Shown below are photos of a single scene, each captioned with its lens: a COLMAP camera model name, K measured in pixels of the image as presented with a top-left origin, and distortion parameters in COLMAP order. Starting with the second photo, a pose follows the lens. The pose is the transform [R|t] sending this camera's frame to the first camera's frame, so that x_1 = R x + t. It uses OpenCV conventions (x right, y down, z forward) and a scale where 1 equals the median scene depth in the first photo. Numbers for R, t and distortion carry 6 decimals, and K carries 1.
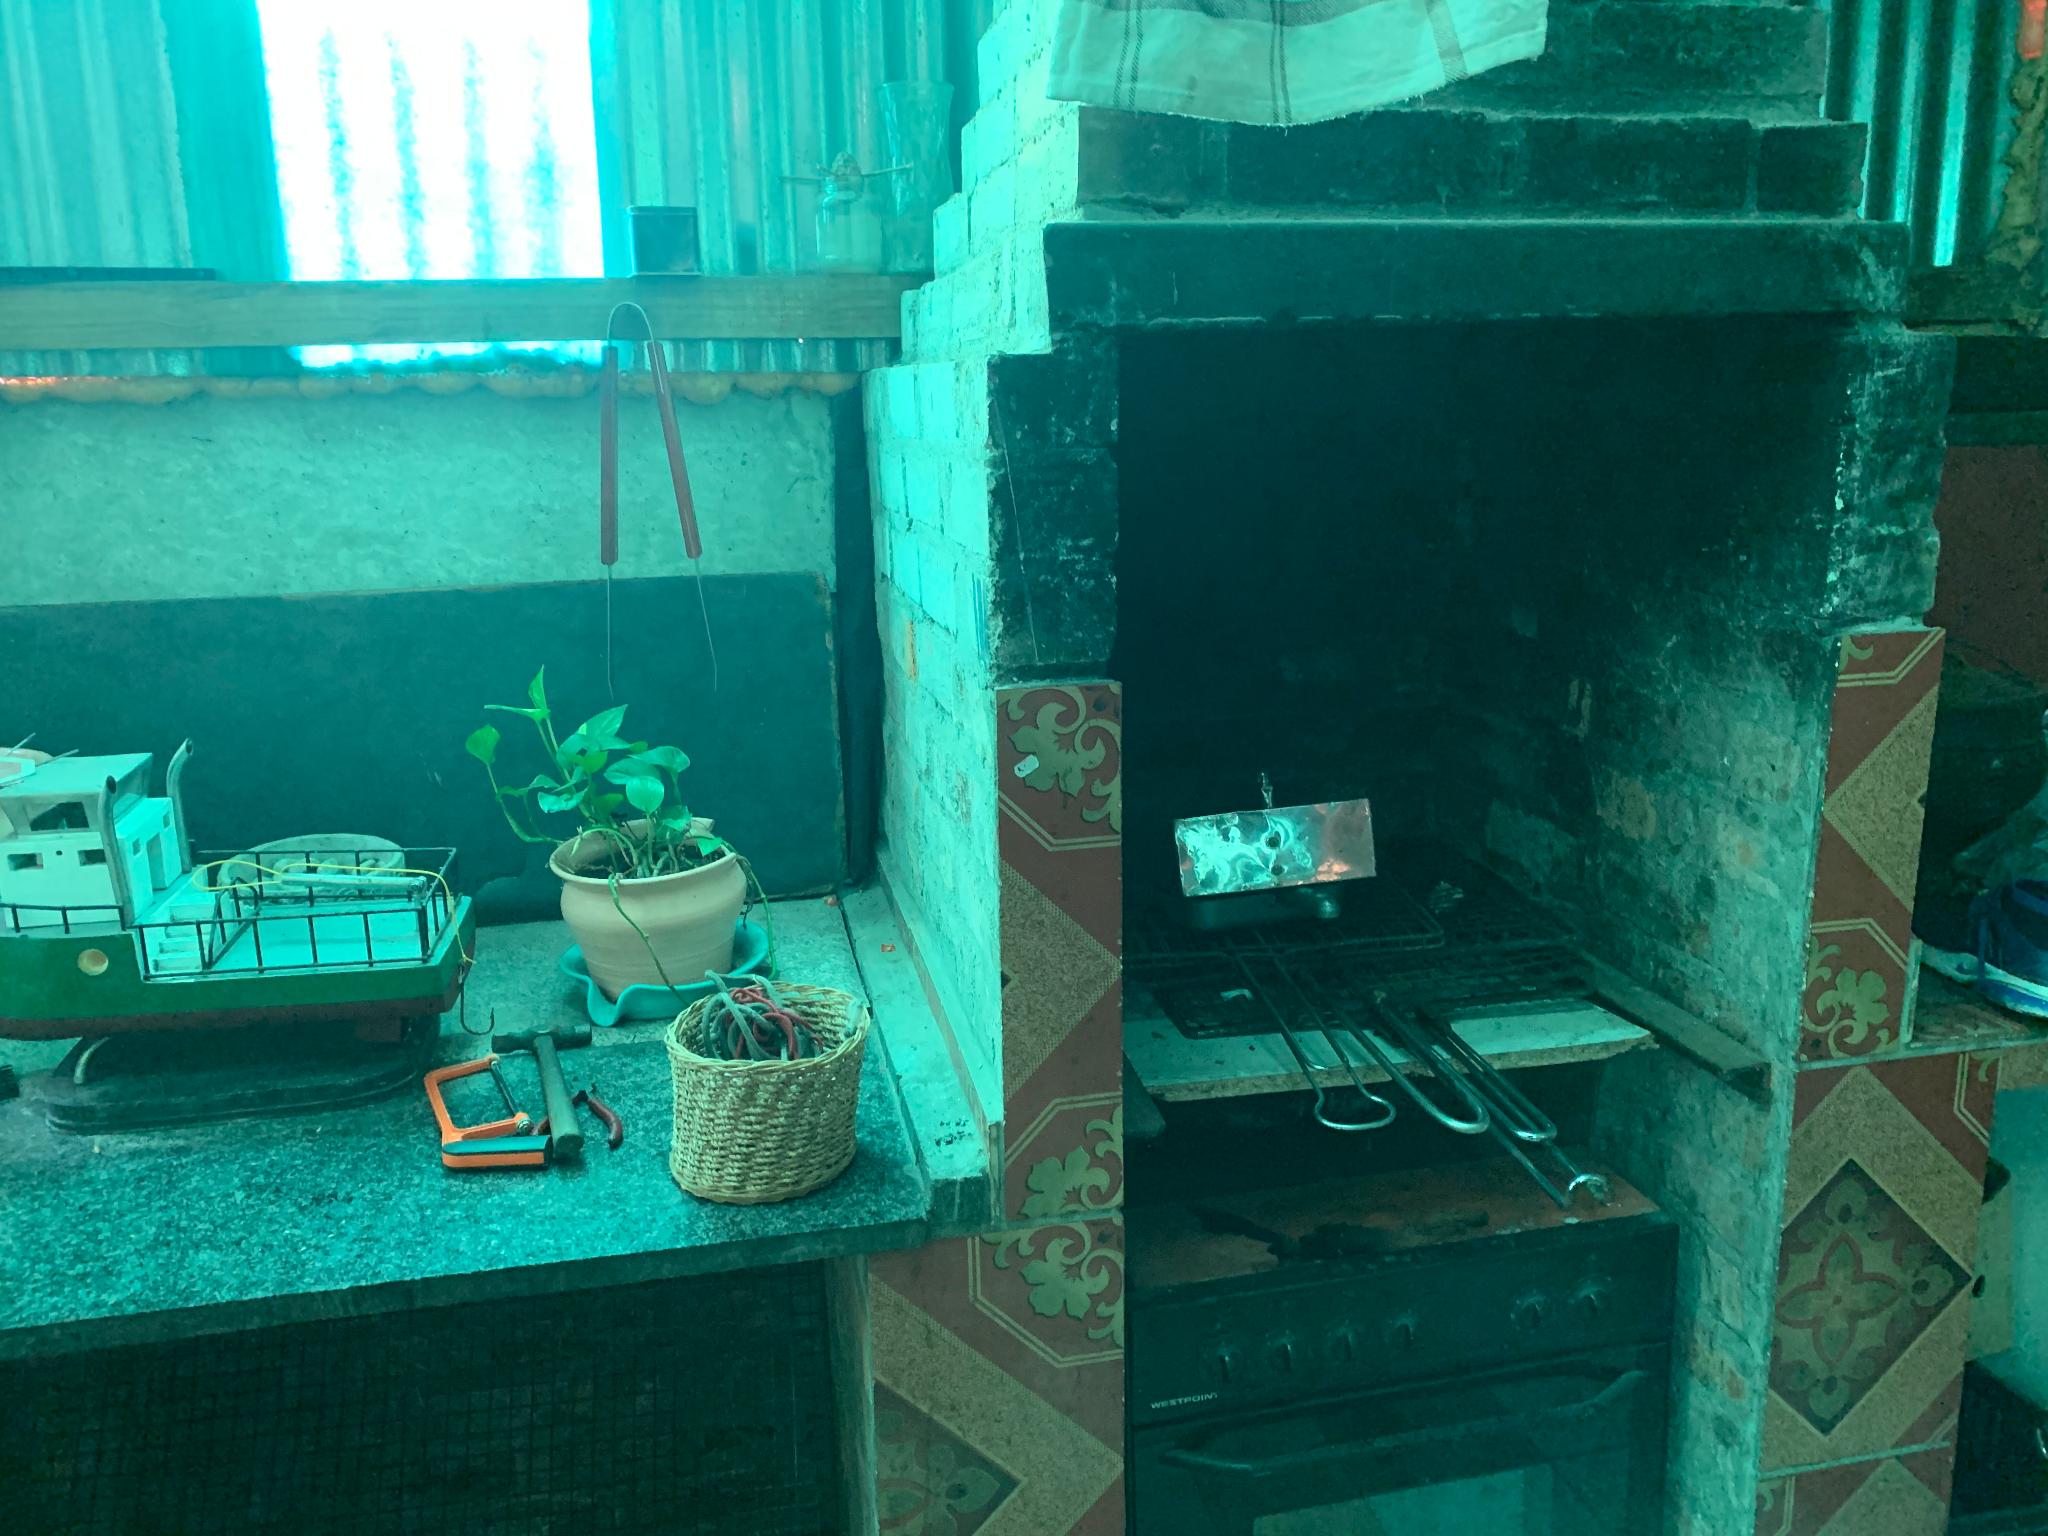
lens RADIAL K [[1595.3, 0, 1025.7], [0, 1595.3, 754.4], [0, 0, 1]] dist [0.046736, -0.069349]
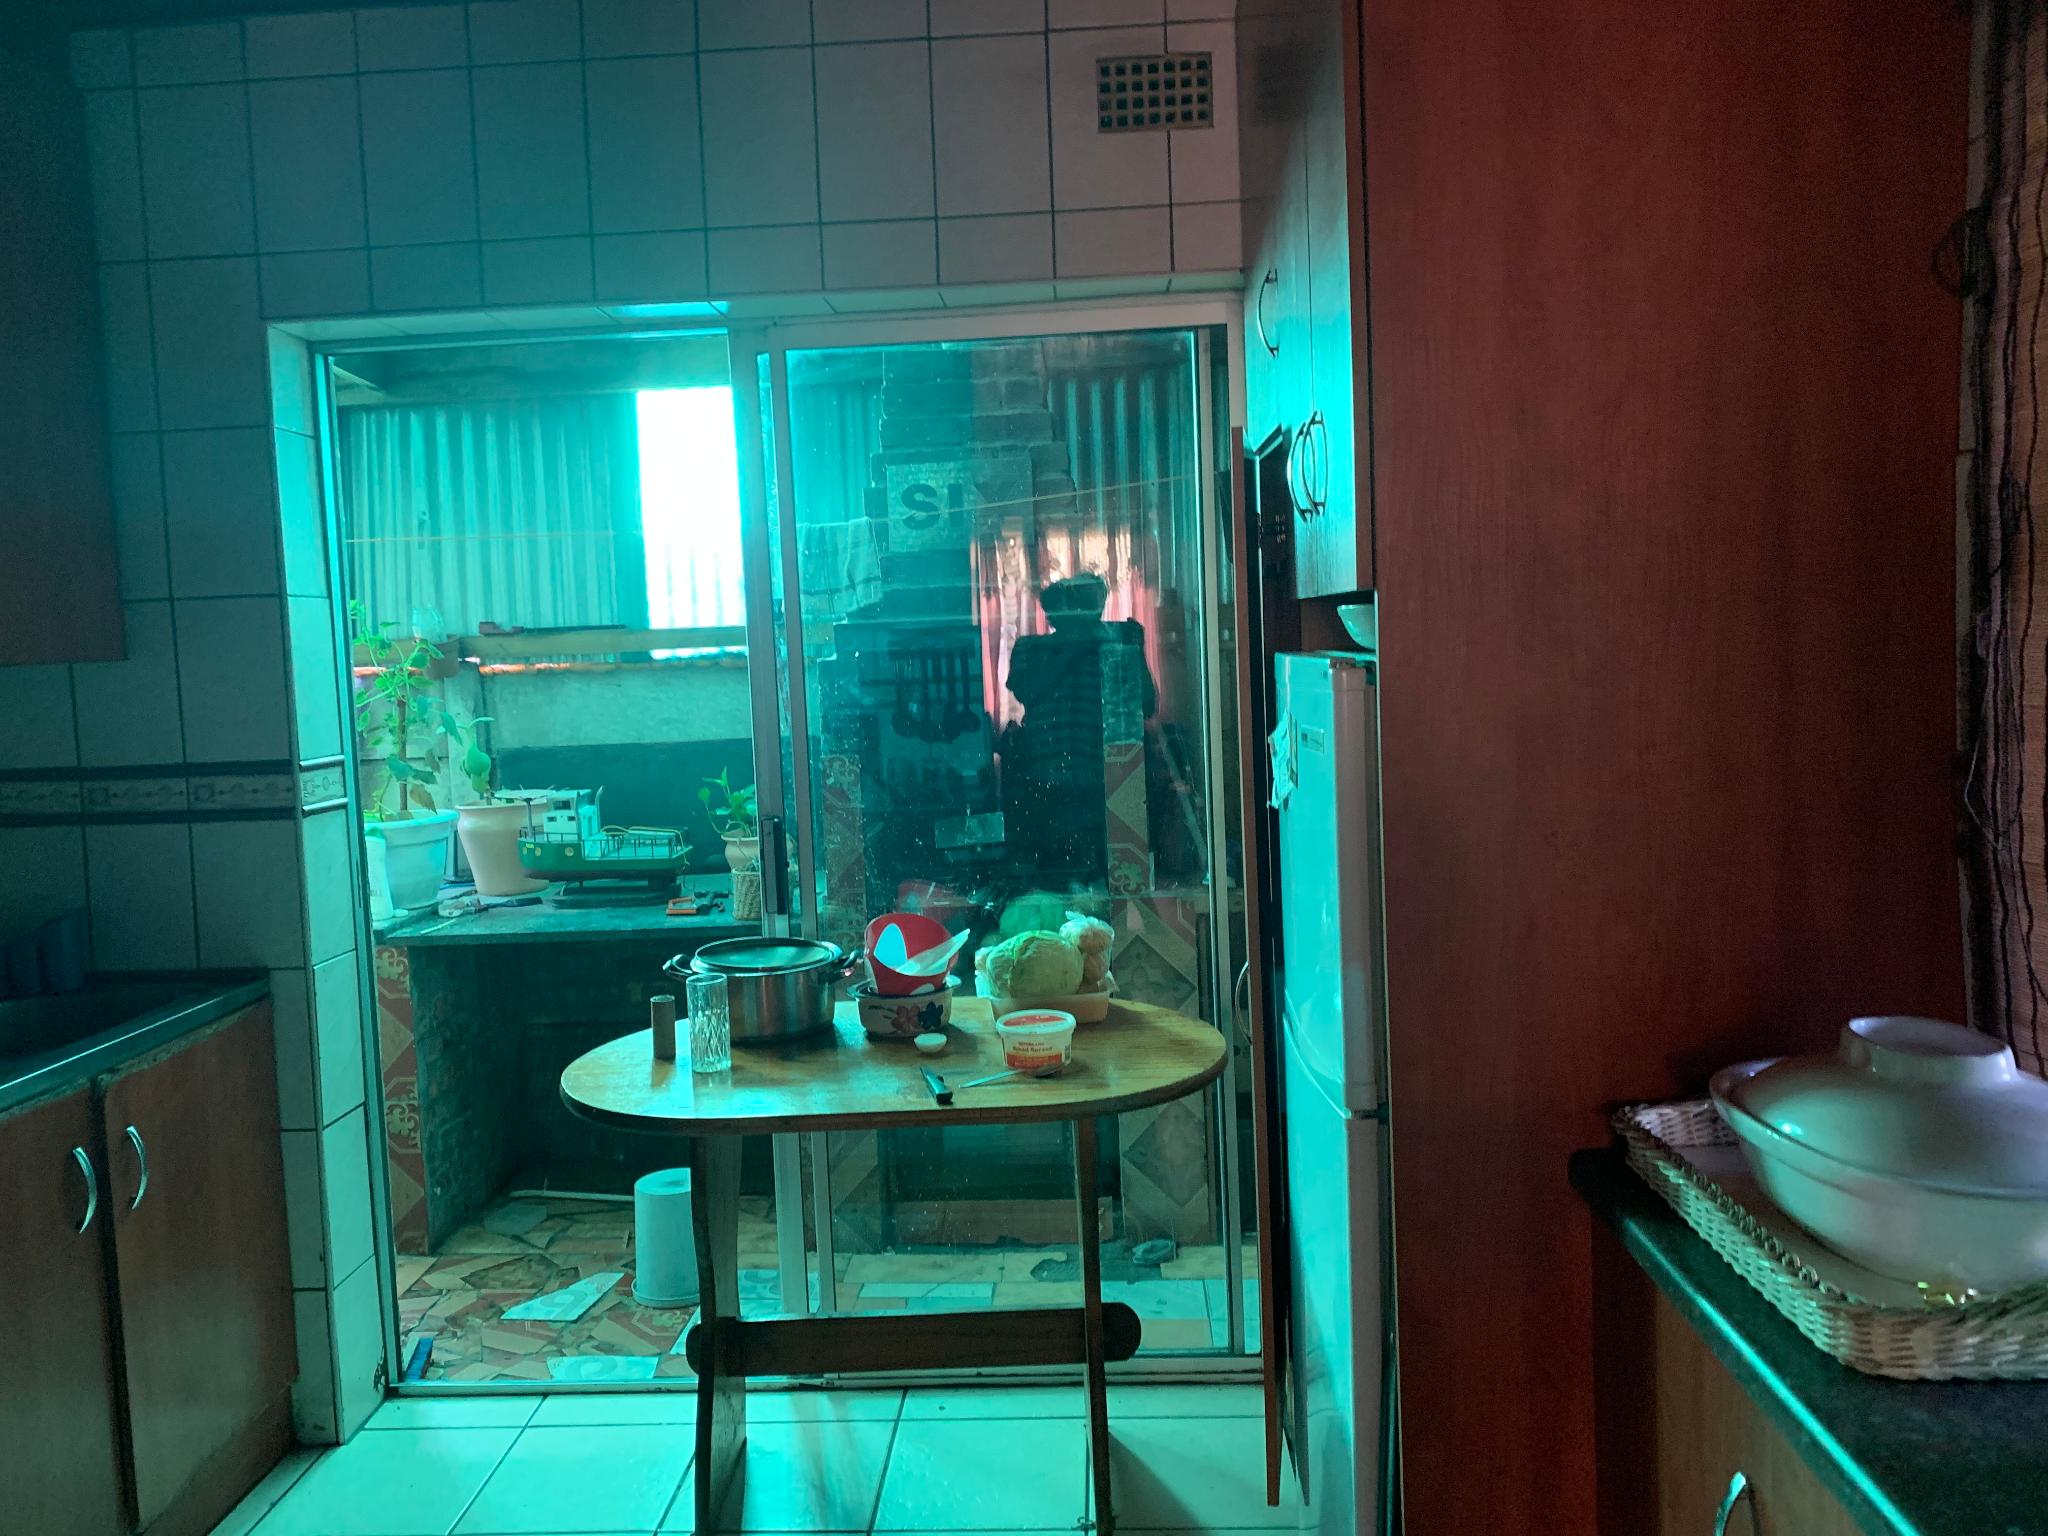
lens RADIAL K [[1405.9, 0, 1004.5], [0, 1405.9, 751.6], [0, 0, 1]] dist [0.001498, -0.002864]
pose [[0.975187, 0.000298, -0.221383, 0.677040], [-0.030880, 0.990406, -0.134693, 0.223601], [0.219219, 0.138187, 0.965840, -1.179590]]
